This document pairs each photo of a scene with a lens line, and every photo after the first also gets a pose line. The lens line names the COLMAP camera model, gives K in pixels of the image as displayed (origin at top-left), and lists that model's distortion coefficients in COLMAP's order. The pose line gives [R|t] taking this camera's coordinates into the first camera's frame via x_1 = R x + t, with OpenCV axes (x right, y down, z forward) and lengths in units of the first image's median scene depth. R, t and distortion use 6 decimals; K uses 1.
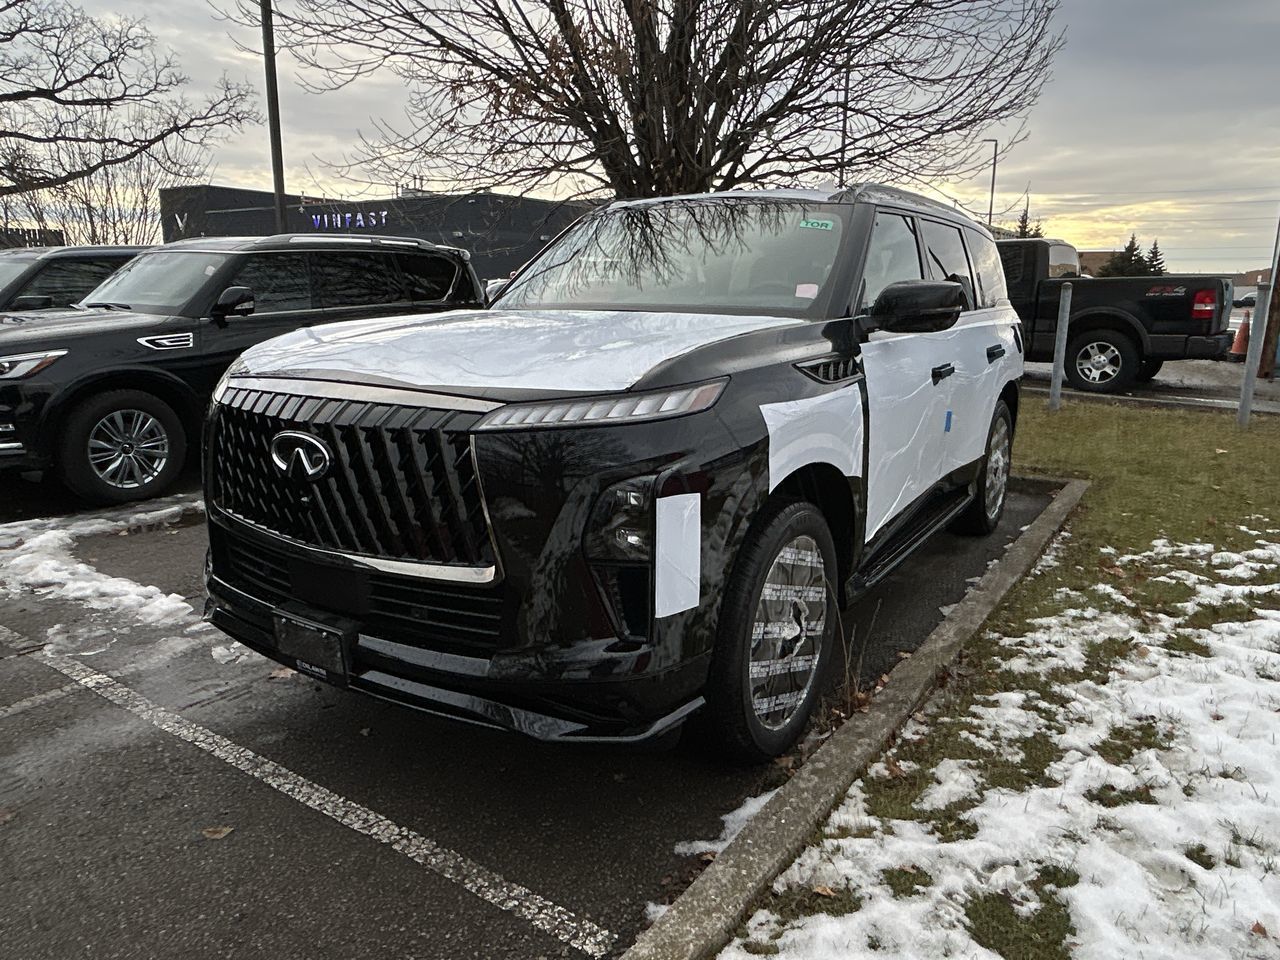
lens RADIAL K [[867.6, 0, 640.3], [0, 867.6, 473.7], [0, 0, 1]] dist [-0.010449, 0.005027]
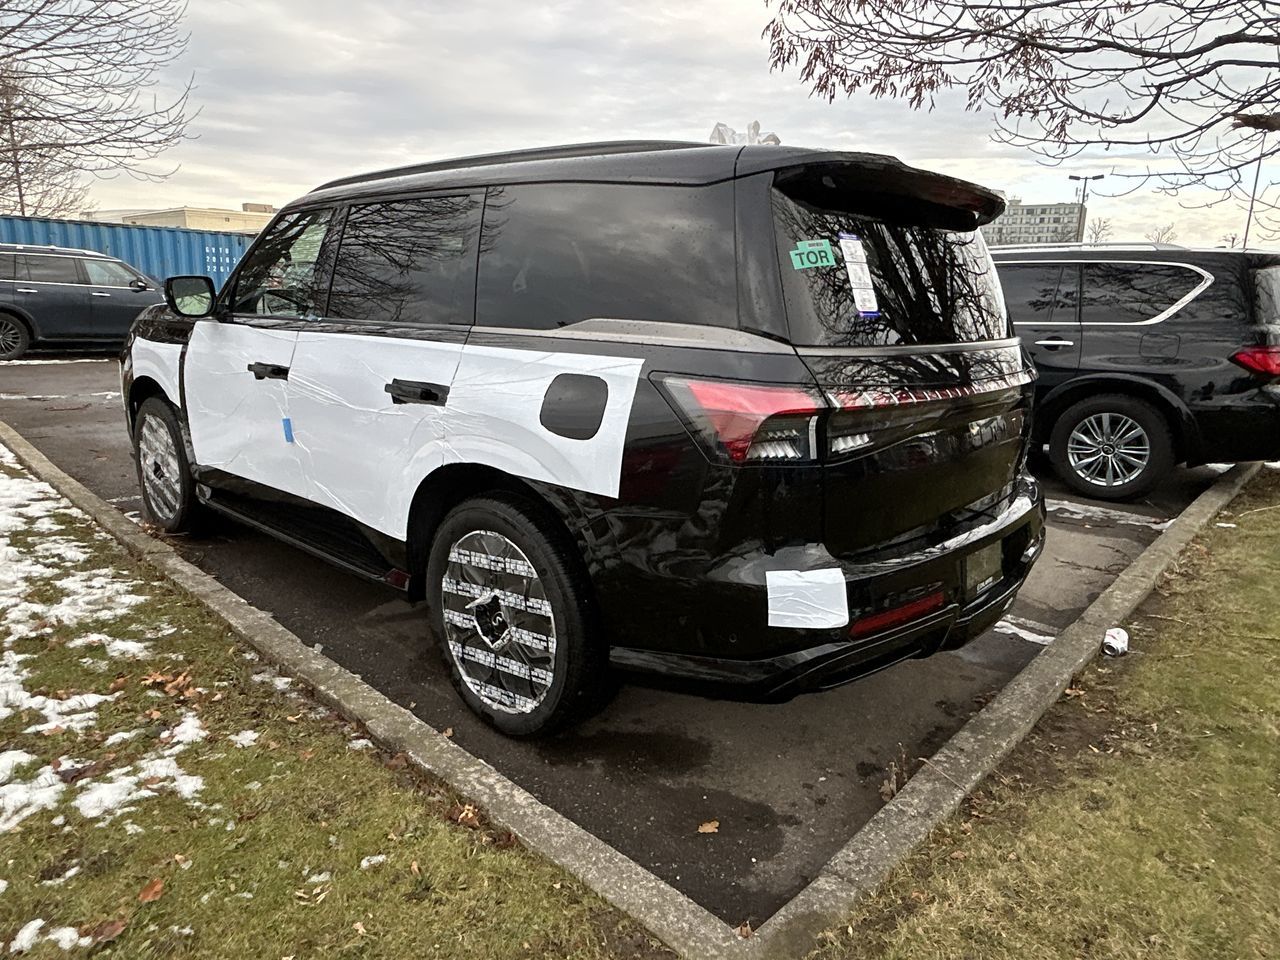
lens RADIAL K [[817.4, 0, 640.3], [0, 817.4, 475.6], [0, 0, 1]] dist [-0.007735, 0.004106]
pose [[-0.157962, 0.212062, -0.964405, 1.438428], [-0.232380, 0.941254, 0.245033, -0.394976], [0.959712, 0.262814, -0.099403, 1.838267]]
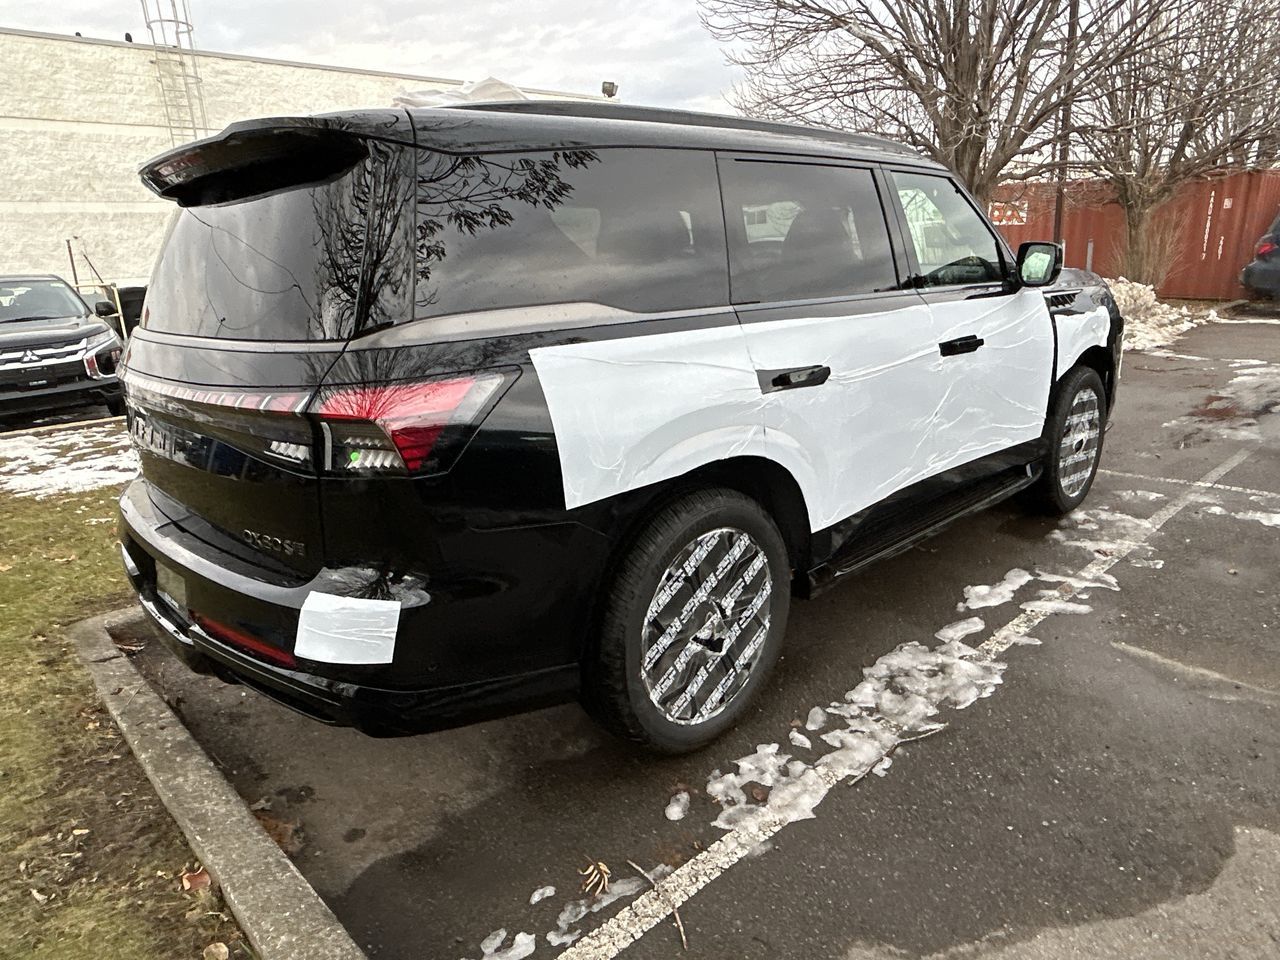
lens RADIAL K [[817.4, 0, 639.7], [0, 817.4, 476.7], [0, 0, 1]] dist [-0.007735, 0.004106]
pose [[-0.973436, -0.020669, 0.228025, 0.051970], [0.086910, 0.888022, 0.451512, -0.570848], [-0.211824, 0.459336, -0.862636, 2.606686]]
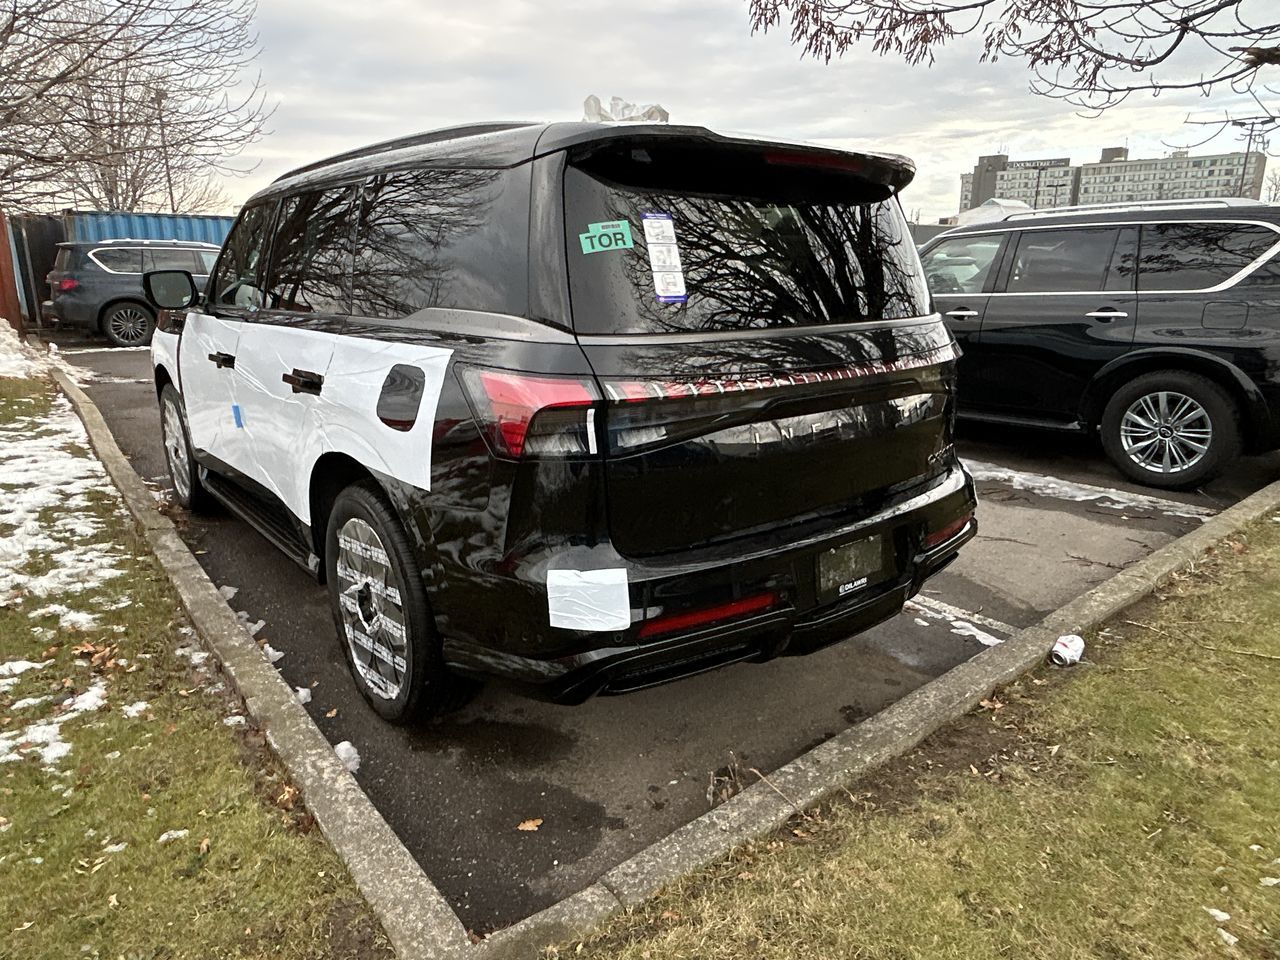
lens RADIAL K [[817.4, 0, 640.0], [0, 817.4, 475.4], [0, 0, 1]] dist [-0.007735, 0.004106]
pose [[-0.301883, 0.237781, -0.923215, 1.354453], [-0.197740, 0.931718, 0.304630, -0.459010], [0.932612, 0.274519, -0.234251, 2.078354]]
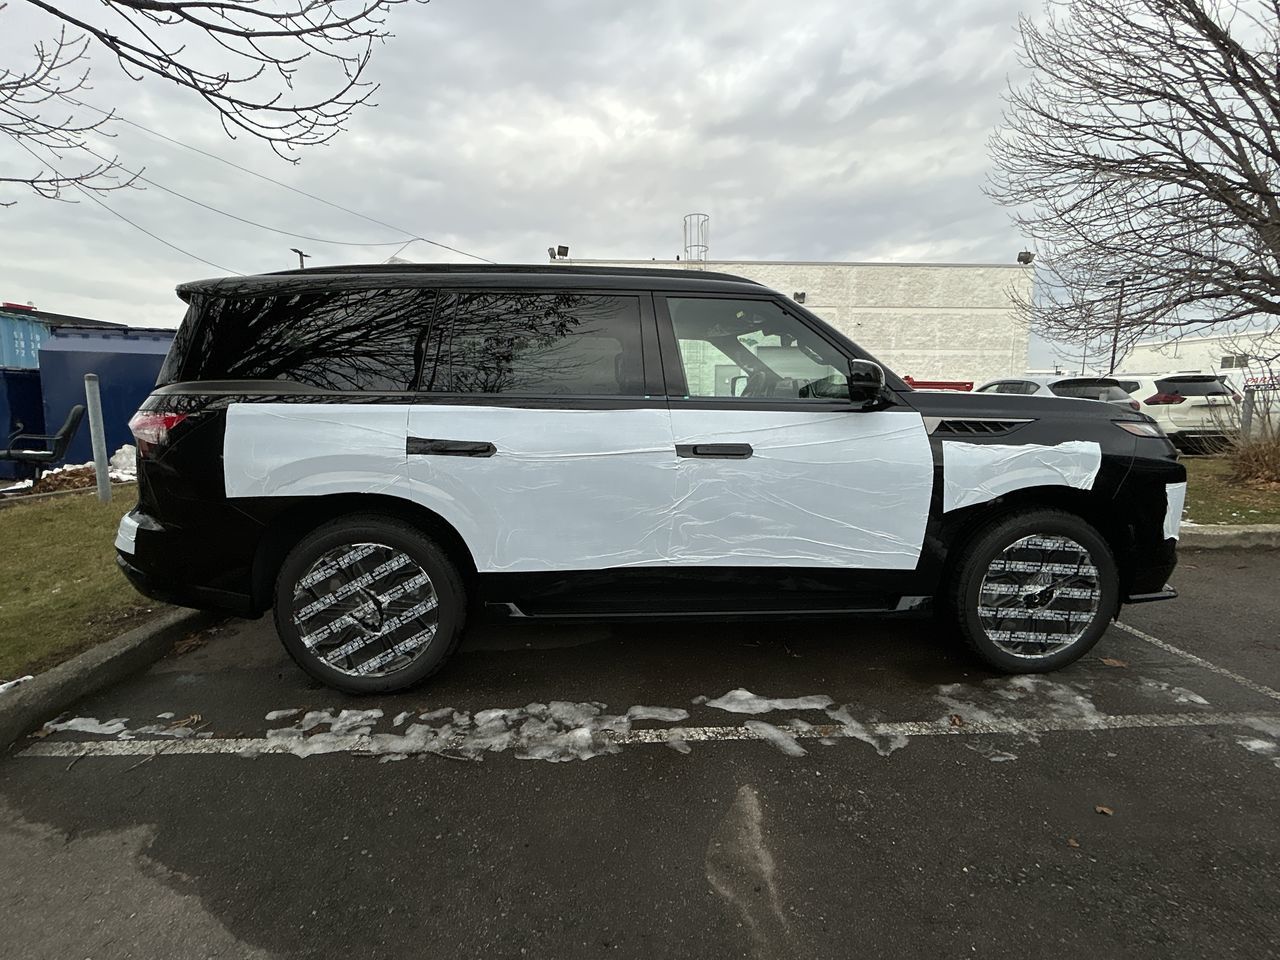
lens RADIAL K [[569.6, 0, 637.9], [0, 569.6, 482.7], [0, 0, 1]] dist [-0.006441, 0.002945]
pose [[-0.600203, -0.123359, 0.790278, -0.658093], [0.163144, 0.948383, 0.271944, -0.400177], [-0.783033, 0.292151, -0.549097, 2.066001]]
